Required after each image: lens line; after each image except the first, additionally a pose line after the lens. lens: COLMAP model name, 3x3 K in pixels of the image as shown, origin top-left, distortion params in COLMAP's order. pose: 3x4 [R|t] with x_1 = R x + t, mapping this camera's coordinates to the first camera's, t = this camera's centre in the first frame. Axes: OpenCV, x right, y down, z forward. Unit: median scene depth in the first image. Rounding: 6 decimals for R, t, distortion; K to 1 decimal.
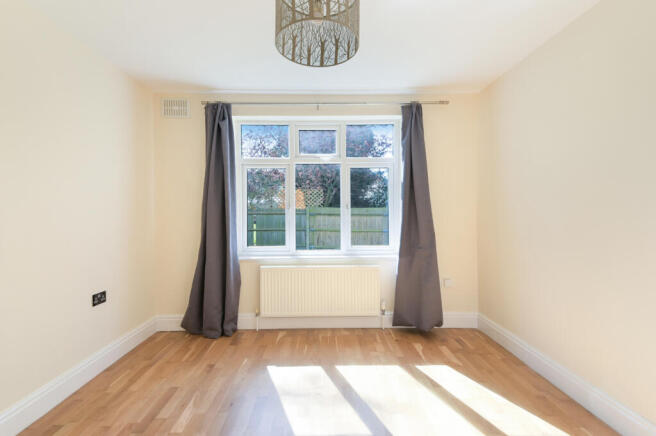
lens RADIAL K [[310.4, 0, 326.8], [0, 310.4, 212.8], [0, 0, 1]] dist [0.029009, -0.000520]
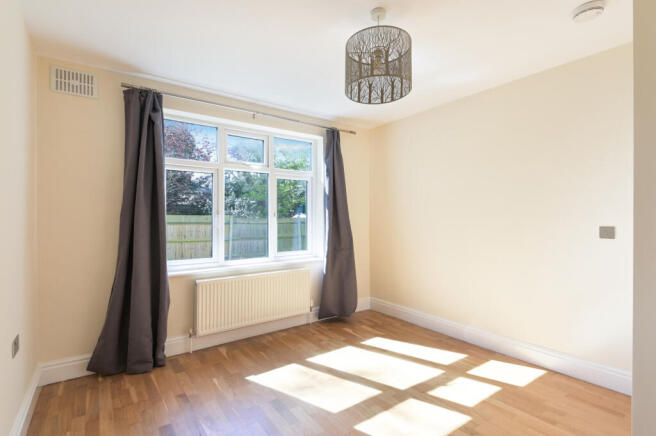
lens RADIAL K [[316.9, 0, 328.0], [0, 316.9, 218.0], [0, 0, 1]] dist [-0.002495, -0.001179]
pose [[0.813811, 0.003348, 0.581120, -0.445482], [0.001320, 0.999970, -0.007610, -0.001550], [-0.581128, 0.006960, 0.813782, 0.031513]]
